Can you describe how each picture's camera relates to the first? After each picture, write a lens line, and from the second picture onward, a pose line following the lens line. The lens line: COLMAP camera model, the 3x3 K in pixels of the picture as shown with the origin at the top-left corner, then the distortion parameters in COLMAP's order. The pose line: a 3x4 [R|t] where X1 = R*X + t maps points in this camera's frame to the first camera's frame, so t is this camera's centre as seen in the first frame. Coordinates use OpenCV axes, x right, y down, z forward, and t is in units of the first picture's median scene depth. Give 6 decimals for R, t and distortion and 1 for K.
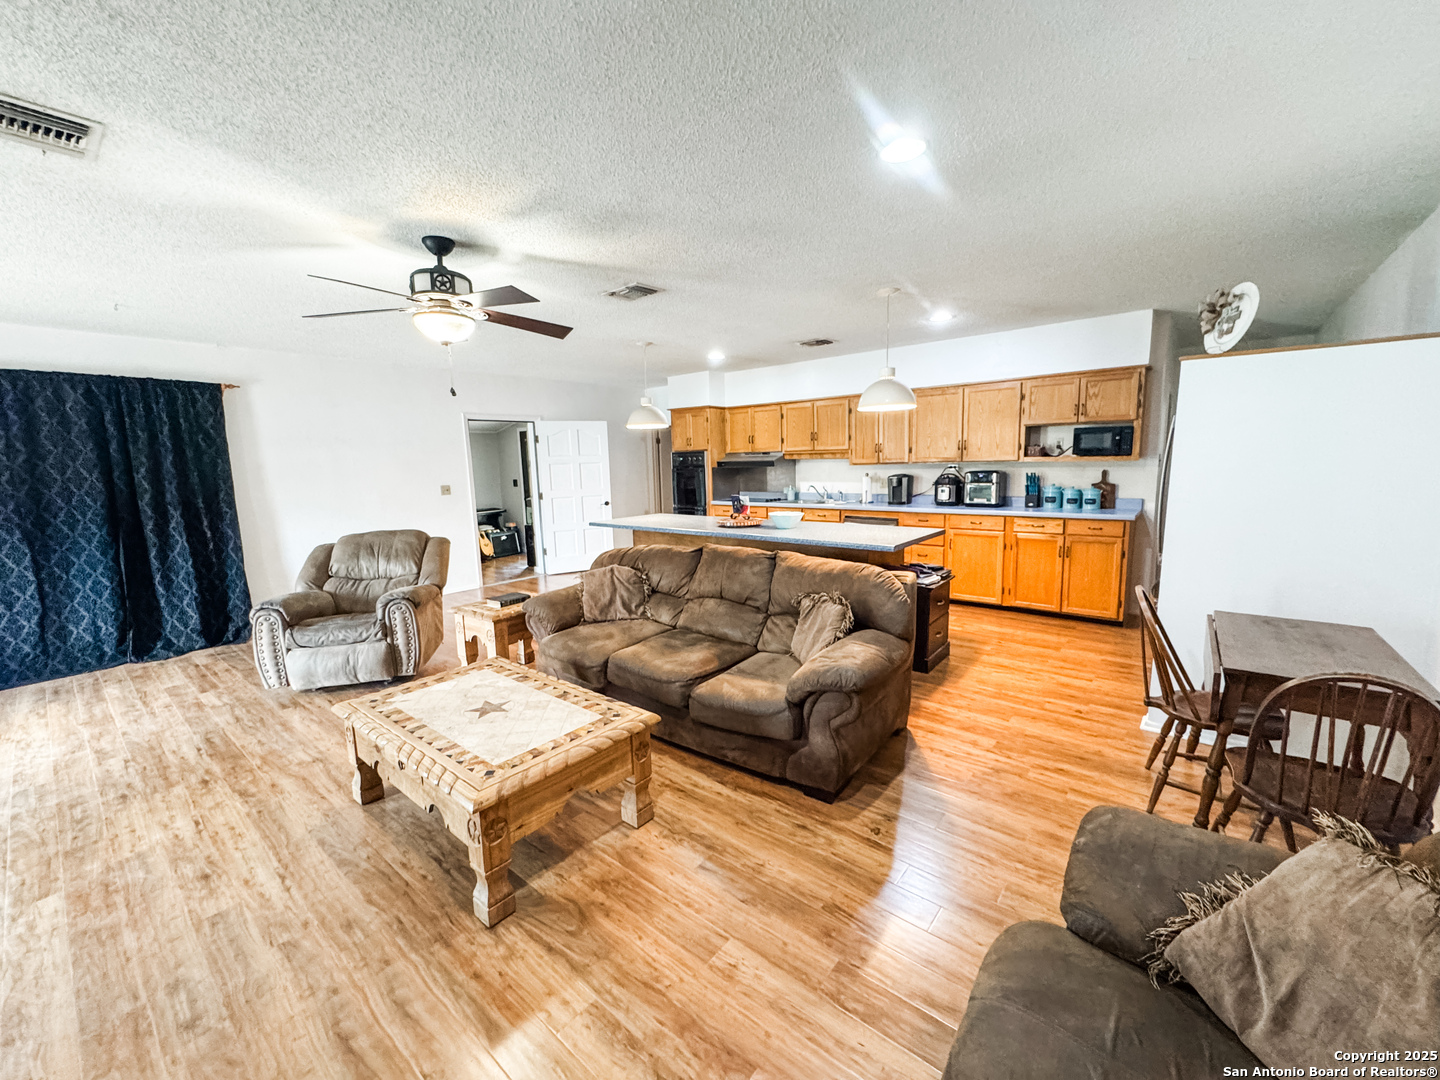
lens RADIAL K [[578.3, 0, 717.2], [0, 578.3, 543.1], [0, 0, 1]] dist [0.002051, 0.000343]
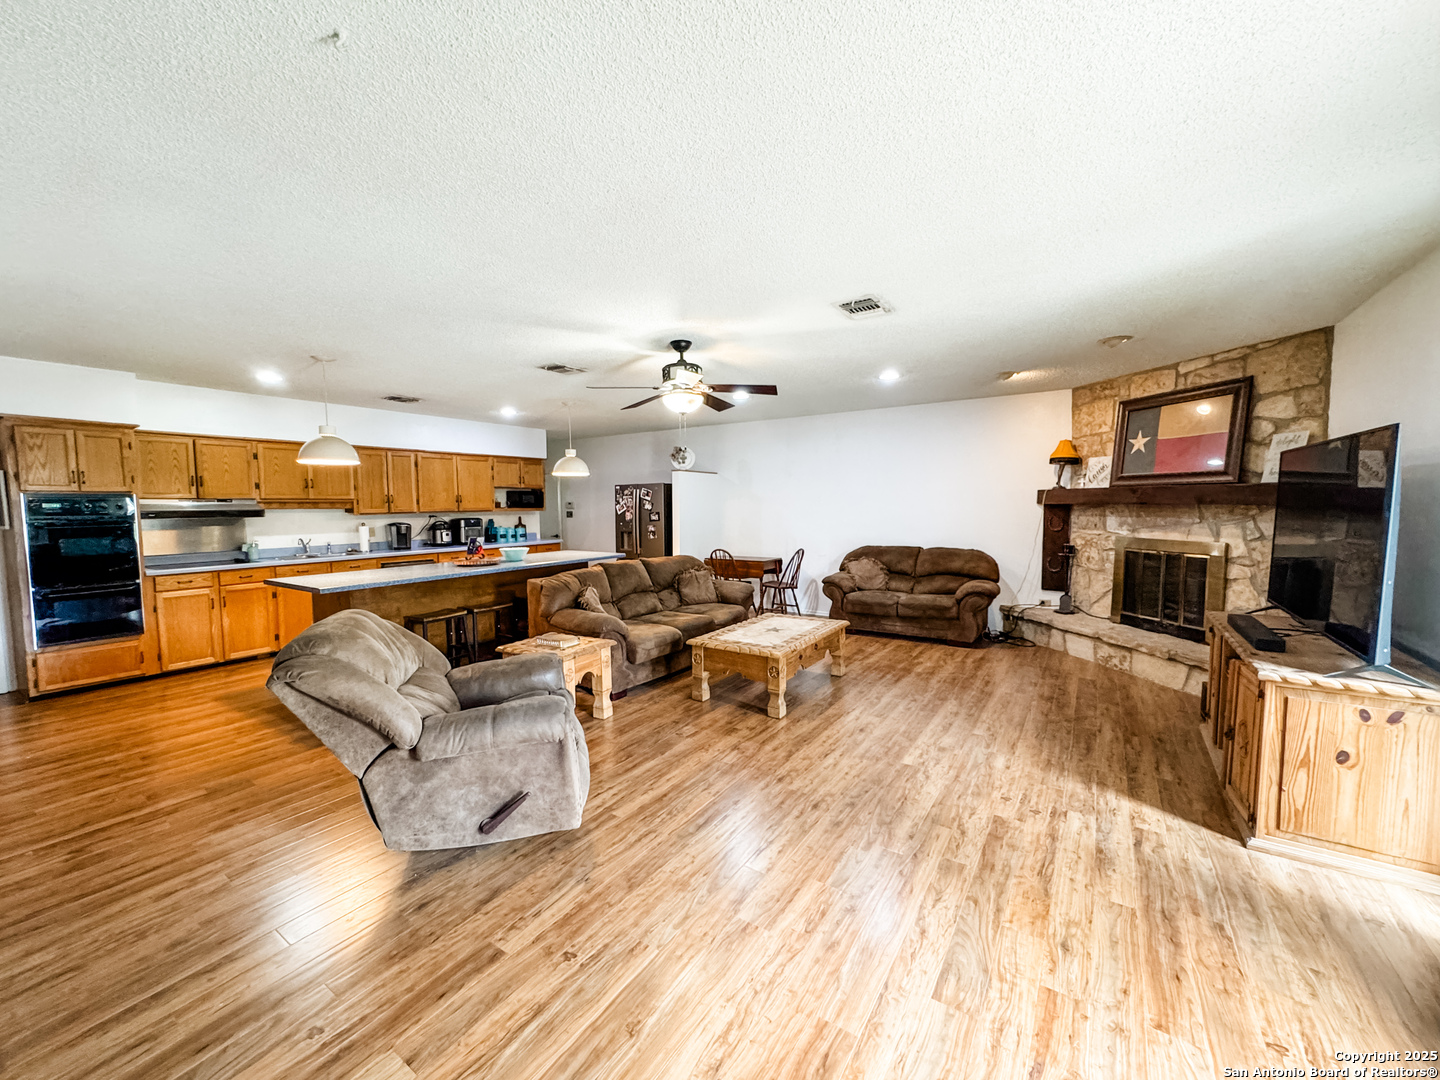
lens RADIAL K [[578.3, 0, 716.3], [0, 578.3, 545.6], [0, 0, 1]] dist [0.002051, 0.000343]
pose [[-0.107509, -0.047373, 0.993075, -1.050977], [0.155859, 0.985711, 0.063895, -0.062361], [-0.981911, 0.161649, -0.098589, 0.625999]]
